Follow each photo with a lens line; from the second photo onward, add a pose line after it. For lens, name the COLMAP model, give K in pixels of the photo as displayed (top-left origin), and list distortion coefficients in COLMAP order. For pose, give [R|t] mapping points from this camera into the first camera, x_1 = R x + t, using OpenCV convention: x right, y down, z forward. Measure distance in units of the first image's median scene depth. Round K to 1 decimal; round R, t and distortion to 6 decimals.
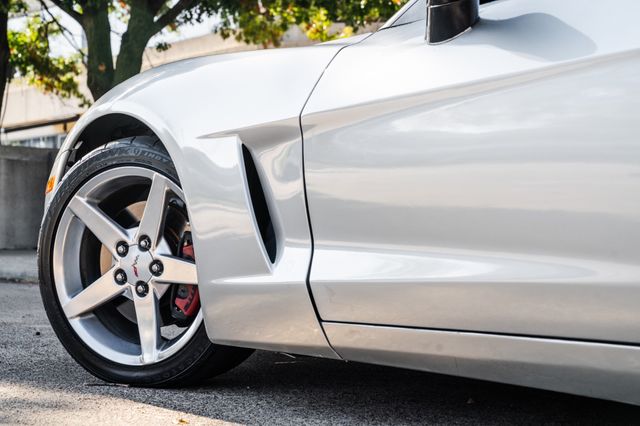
lens RADIAL K [[1243.2, 0, 320.0], [0, 1243.2, 213.0], [0, 0, 1]] dist [0.323269, 0.476295]
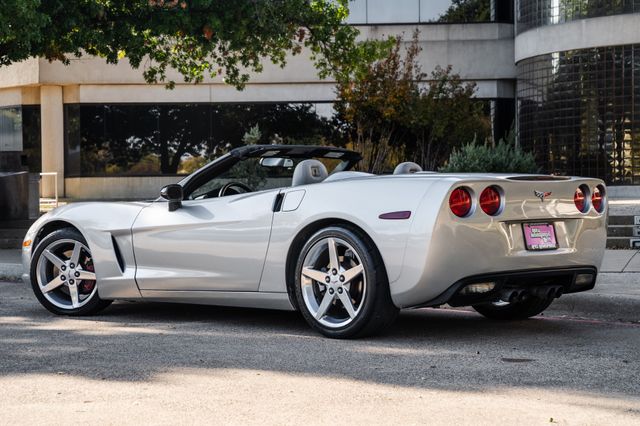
lens RADIAL K [[1426.0, 0, 337.1], [0, 1426.0, 199.4], [0, 0, 1]] dist [0.333828, 0.364568]
pose [[0.984695, -0.031337, 0.171446, -0.105503], [0.027169, 0.999277, 0.026606, -0.196133], [-0.172155, -0.021540, 0.984834, -2.314490]]
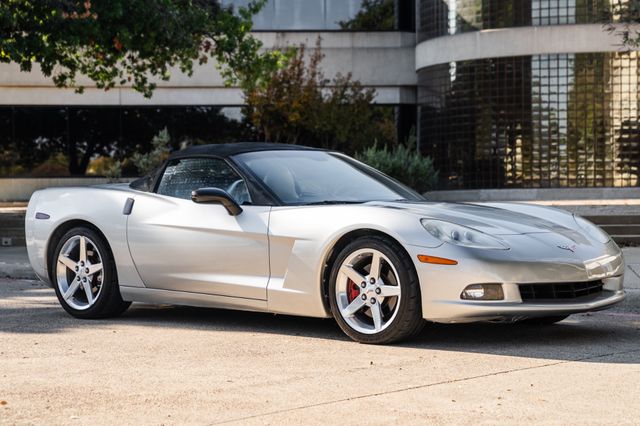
lens RADIAL K [[1497.3, 0, 357.6], [0, 1497.3, 213.1], [0, 0, 1]] dist [0.144538, 3.373220]
pose [[0.970694, -0.031471, 0.238250, -0.176168], [0.023269, 0.999038, 0.037161, -0.222822], [-0.239190, -0.030528, 0.970493, -3.099663]]
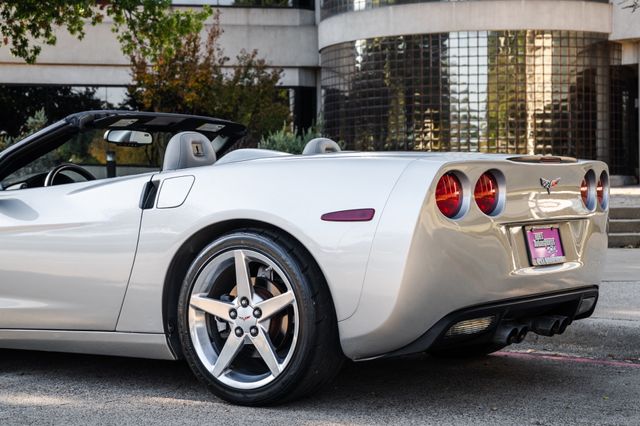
lens RADIAL K [[1318.5, 0, 339.5], [0, 1318.5, 203.4], [0, 0, 1]] dist [0.353805, 0.100856]
pose [[0.939428, -0.032100, 0.341240, -0.091259], [0.019530, 0.999000, 0.040207, -0.171034], [-0.342189, -0.031107, 0.939116, -1.210477]]
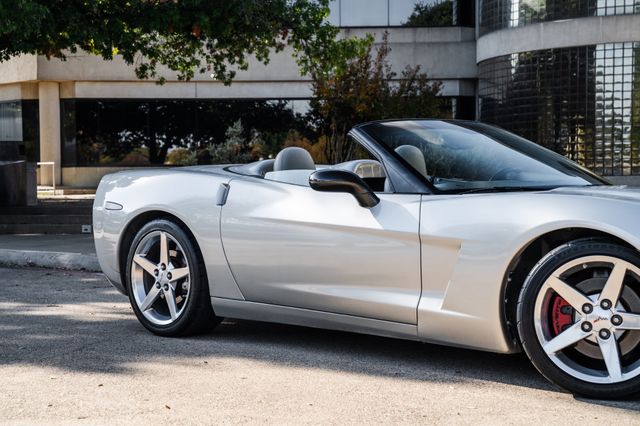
lens RADIAL K [[1243.2, 0, 320.0], [0, 1243.2, 213.0], [0, 0, 1]] dist [0.323269, 0.476295]
pose [[0.982187, -0.031307, 0.185282, -0.104392], [0.022966, 0.998631, 0.046996, -0.188739], [-0.186500, -0.041904, 0.981561, -1.854428]]
